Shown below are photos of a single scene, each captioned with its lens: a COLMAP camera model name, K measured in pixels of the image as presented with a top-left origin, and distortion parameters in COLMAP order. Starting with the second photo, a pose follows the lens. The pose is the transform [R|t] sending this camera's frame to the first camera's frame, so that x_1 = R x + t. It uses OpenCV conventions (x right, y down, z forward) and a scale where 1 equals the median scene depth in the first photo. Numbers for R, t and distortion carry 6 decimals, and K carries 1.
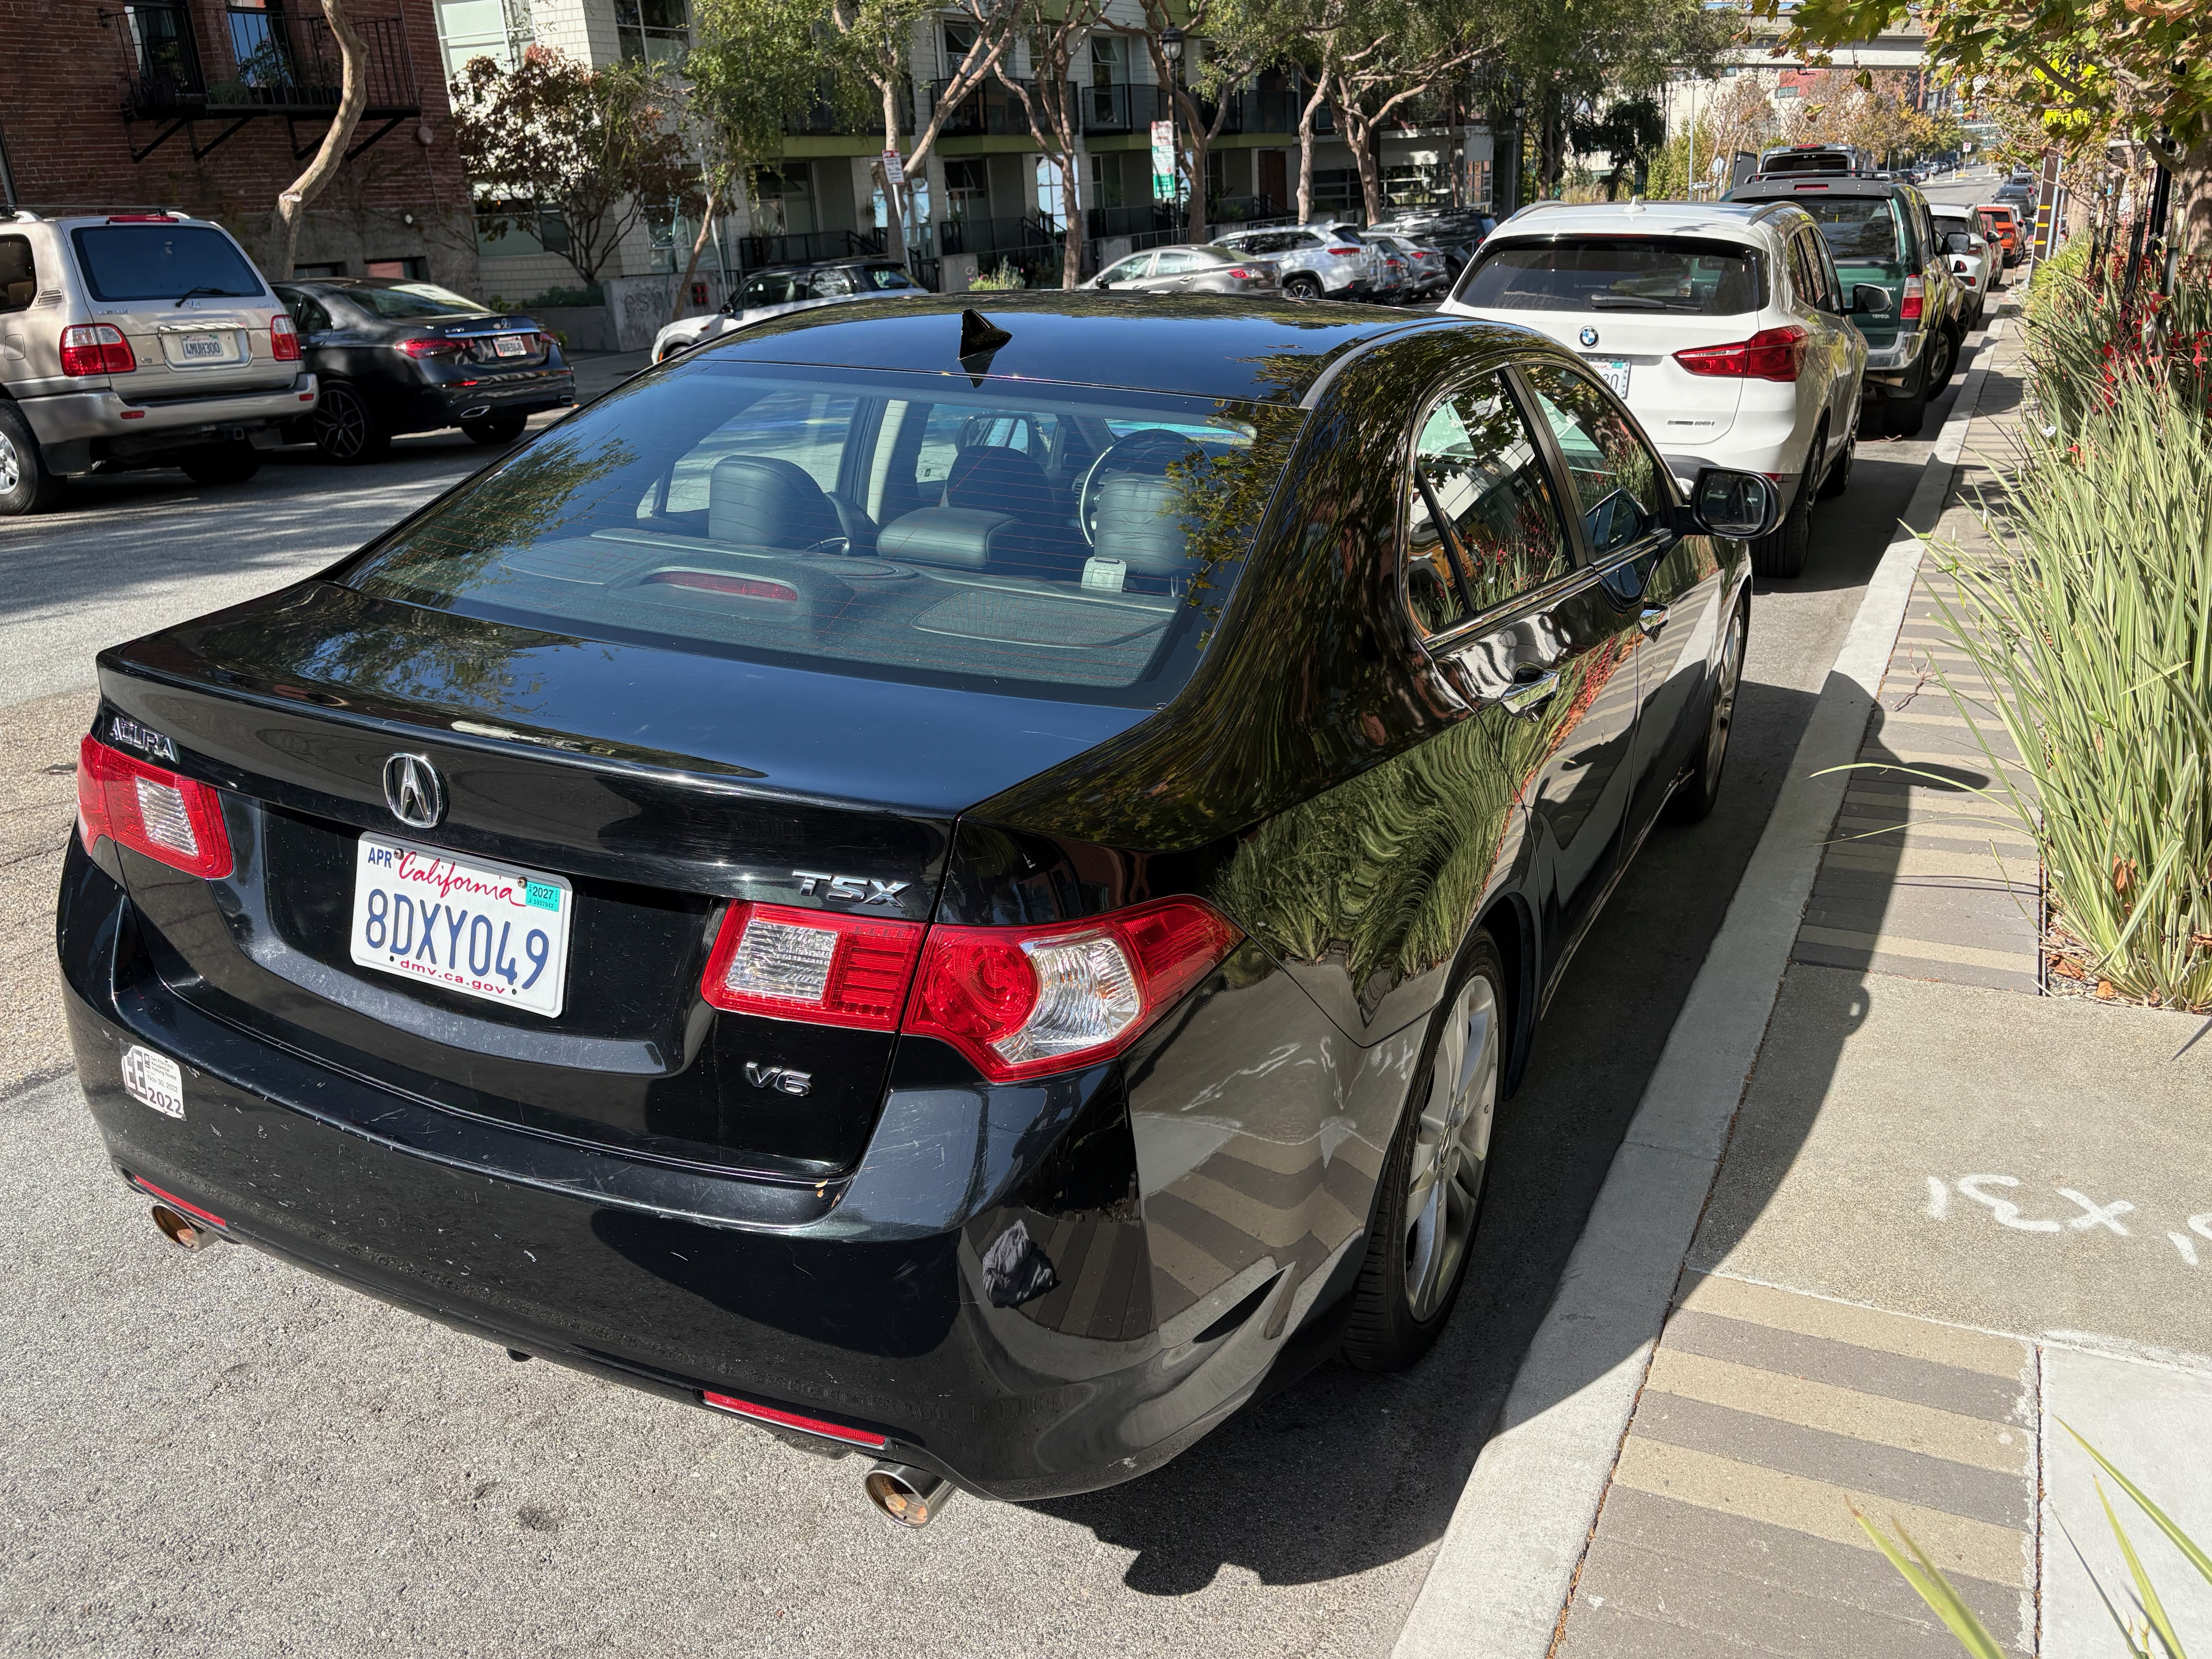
lens RADIAL K [[1760.7, 0, 1106.0], [0, 1760.7, 829.5], [0, 0, 1]] dist [0.001782, 0.002065]
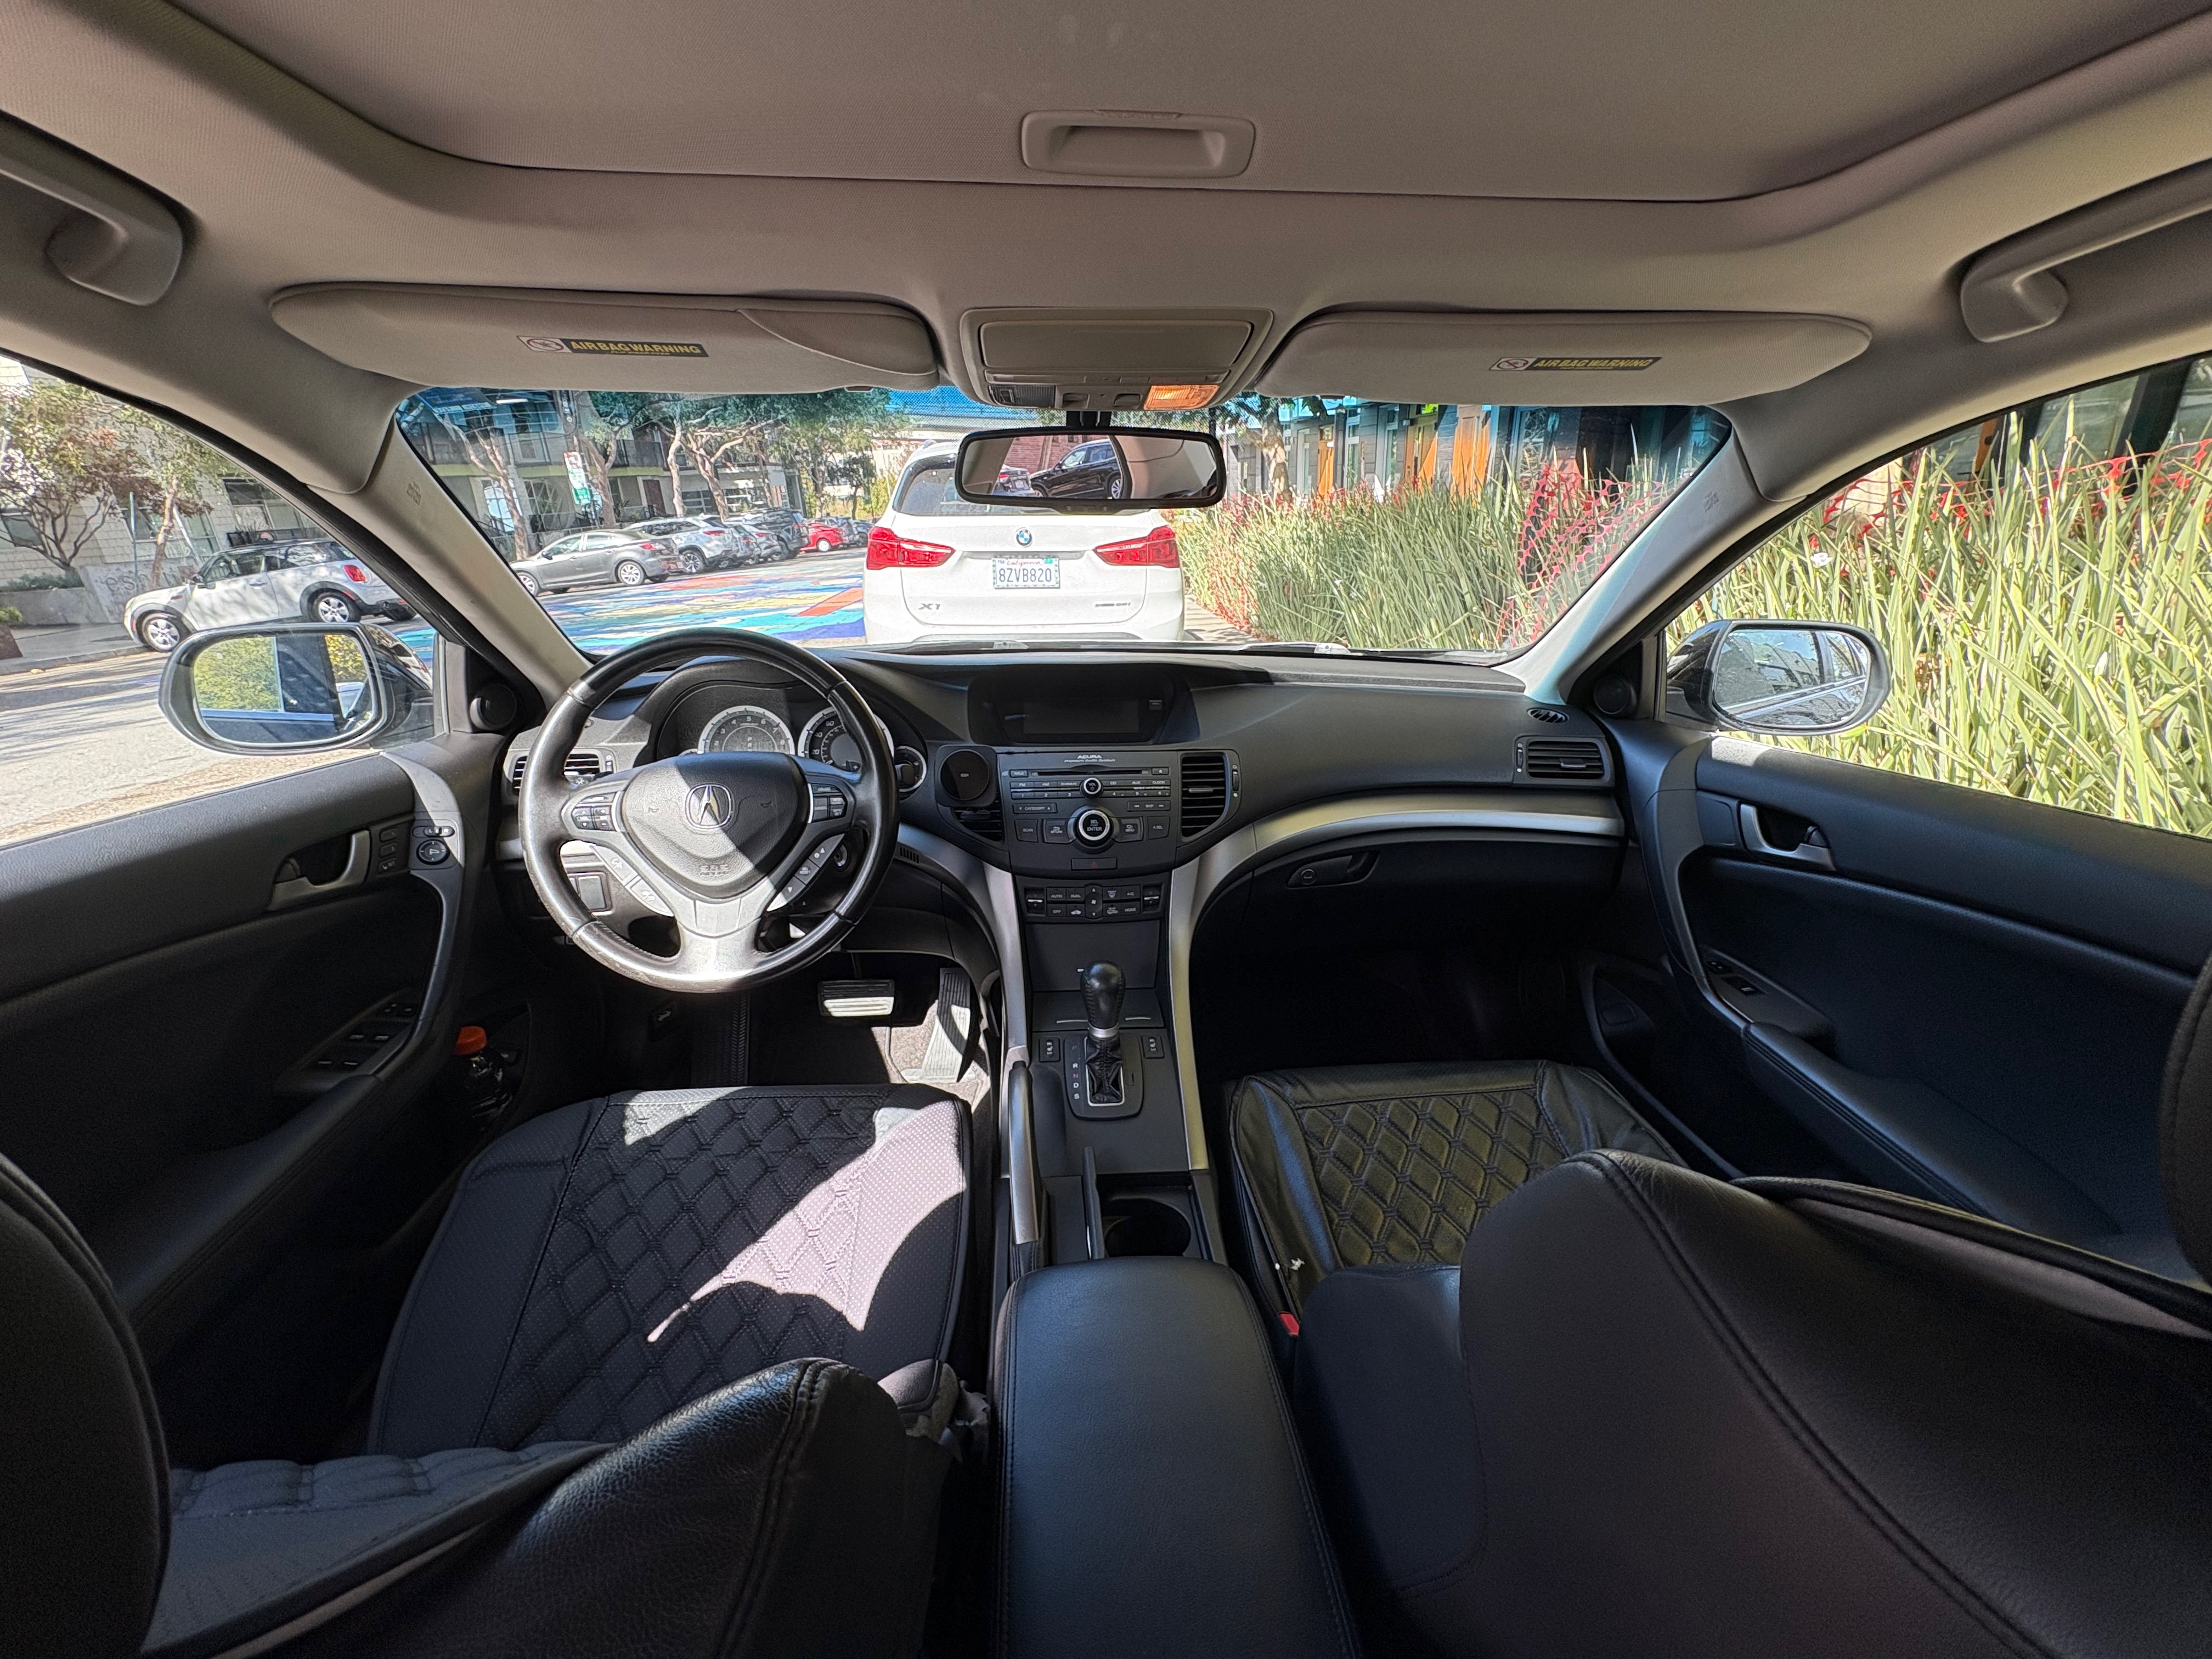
lens RADIAL K [[924.5, 0, 1080.3], [0, 924.5, 822.4], [0, 0, 1]] dist [-0.016335, 0.025141]
pose [[0.874719, -0.167490, 0.454767, 0.000214], [0.177840, 0.983850, 0.020286, -0.025847], [-0.450820, 0.063131, 0.890379, 0.116119]]
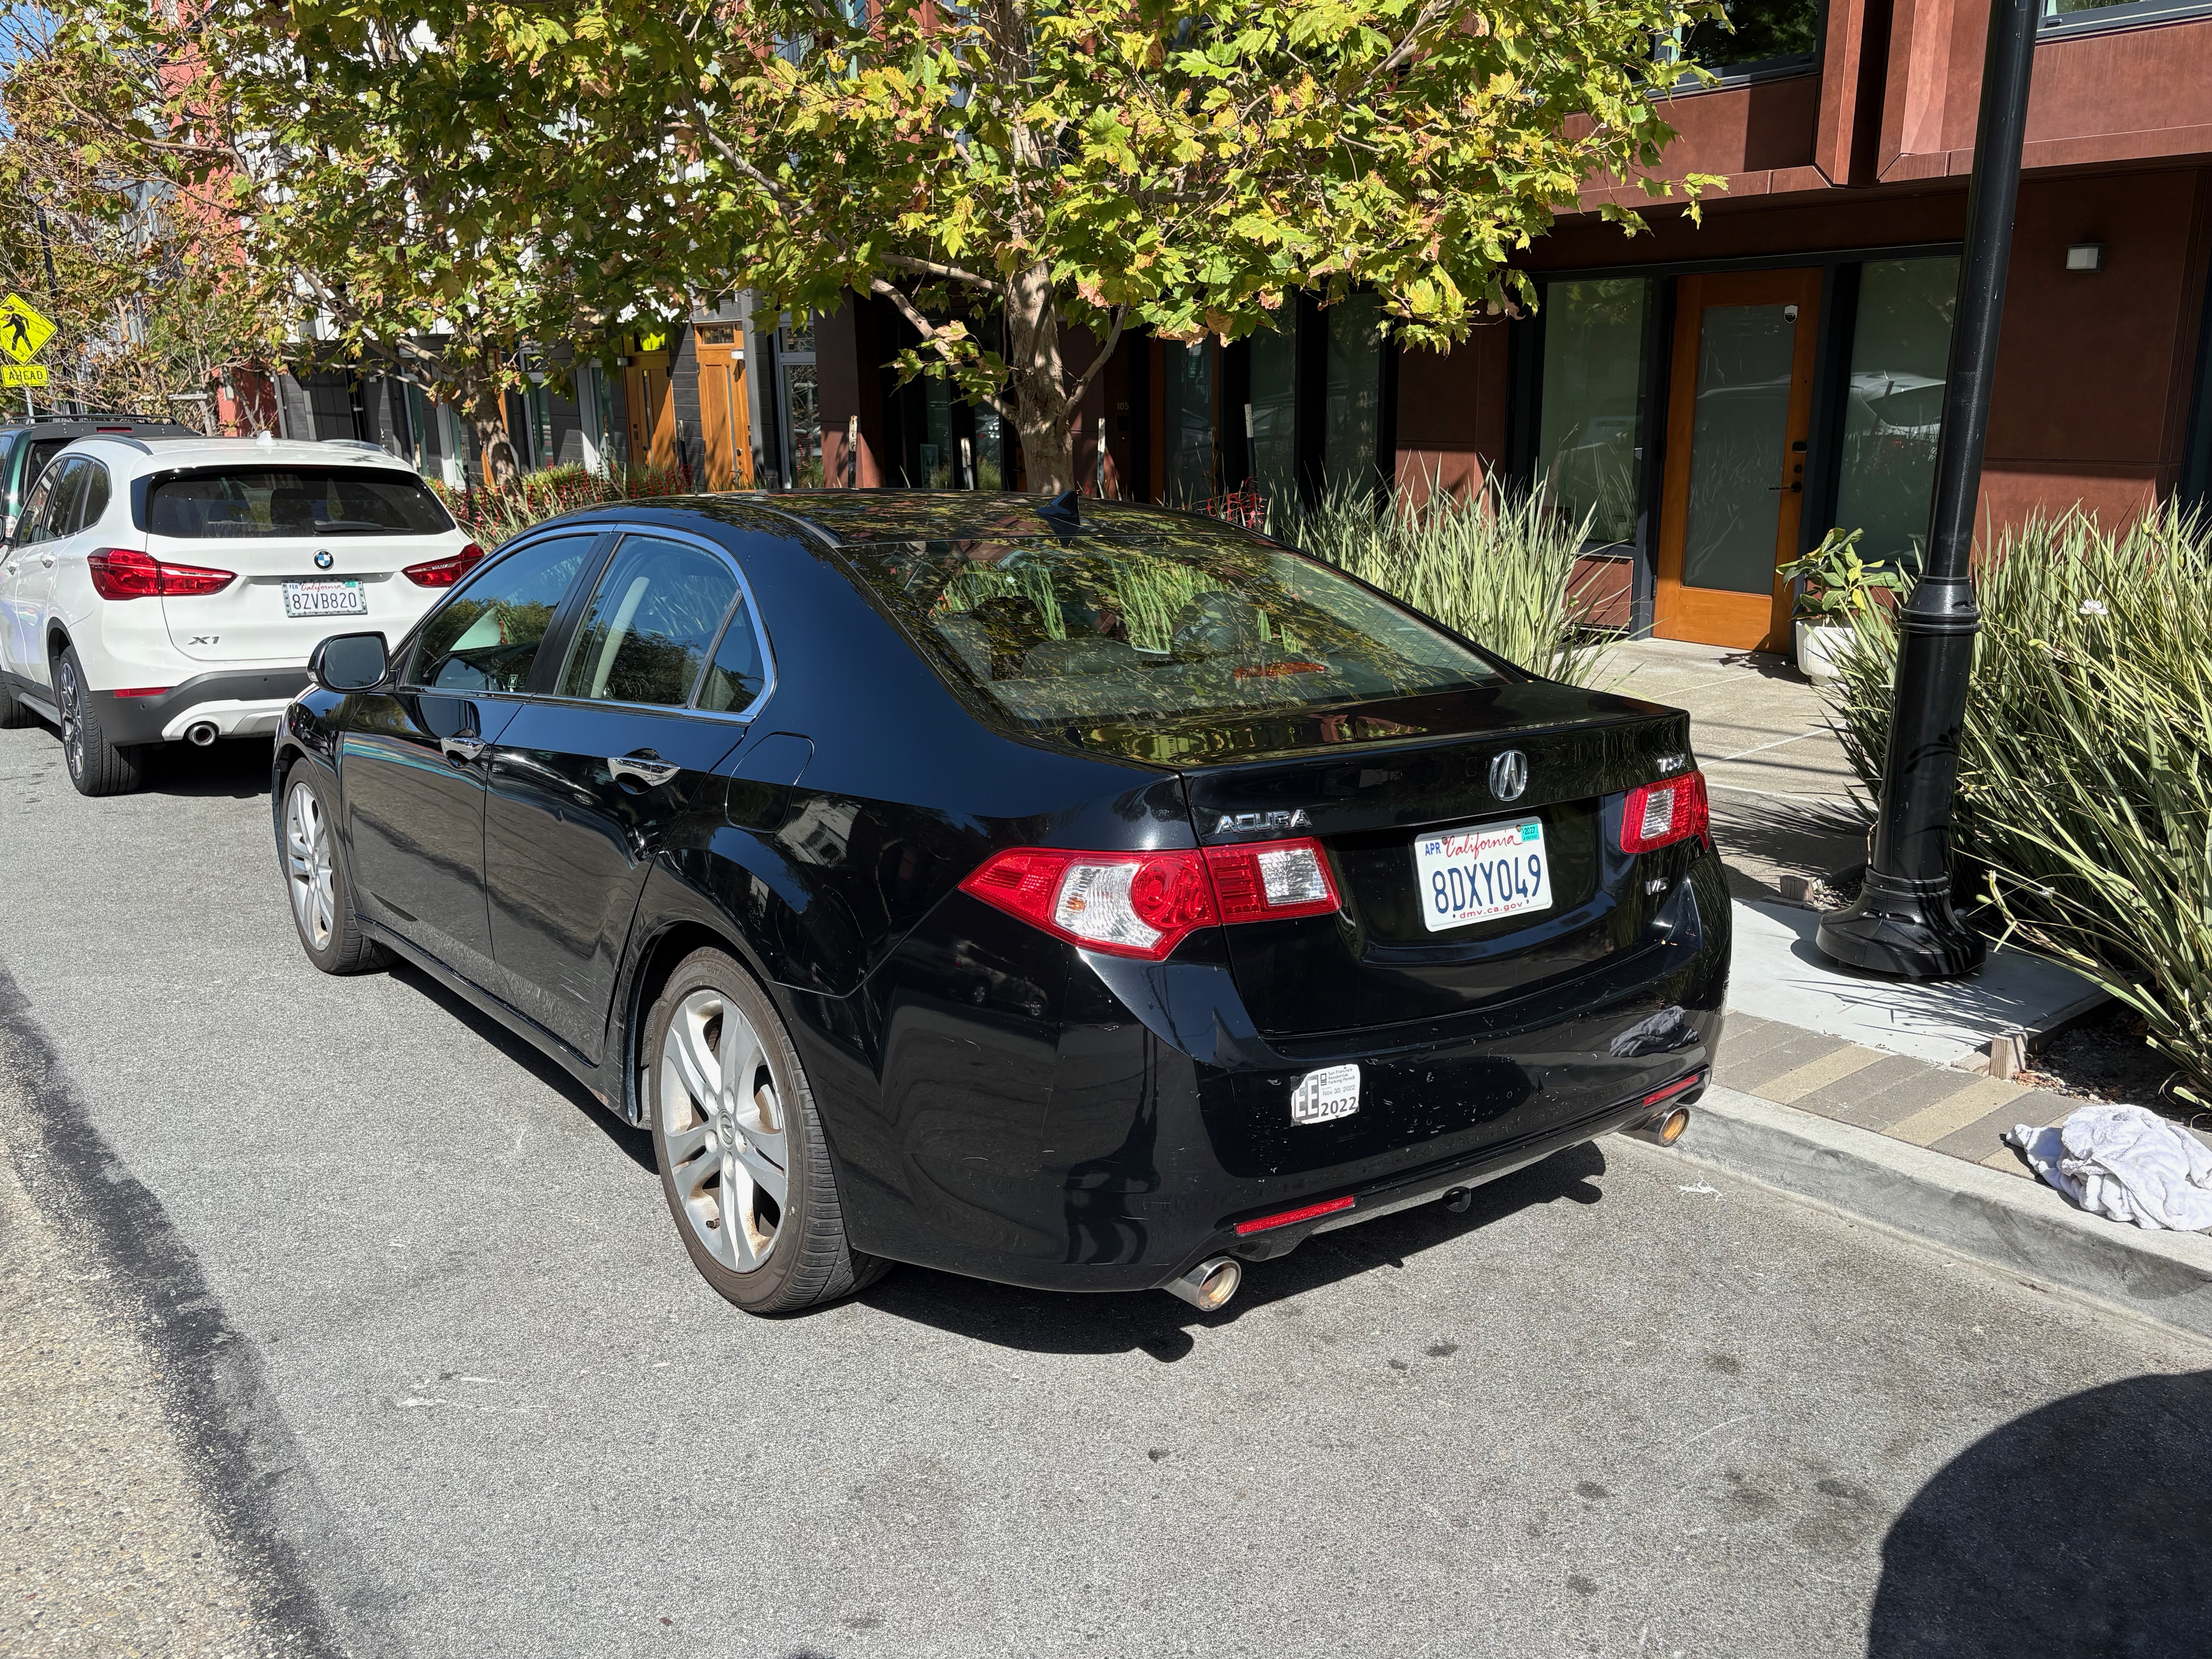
lens RADIAL K [[1760.7, 0, 1106.0], [0, 1760.7, 829.5], [0, 0, 1]] dist [0.001782, 0.002065]
pose [[0.447286, -0.187295, 0.874560, -0.117511], [0.301762, 0.952094, 0.049567, -0.009833], [-0.841947, 0.241738, 0.482377, 0.036178]]
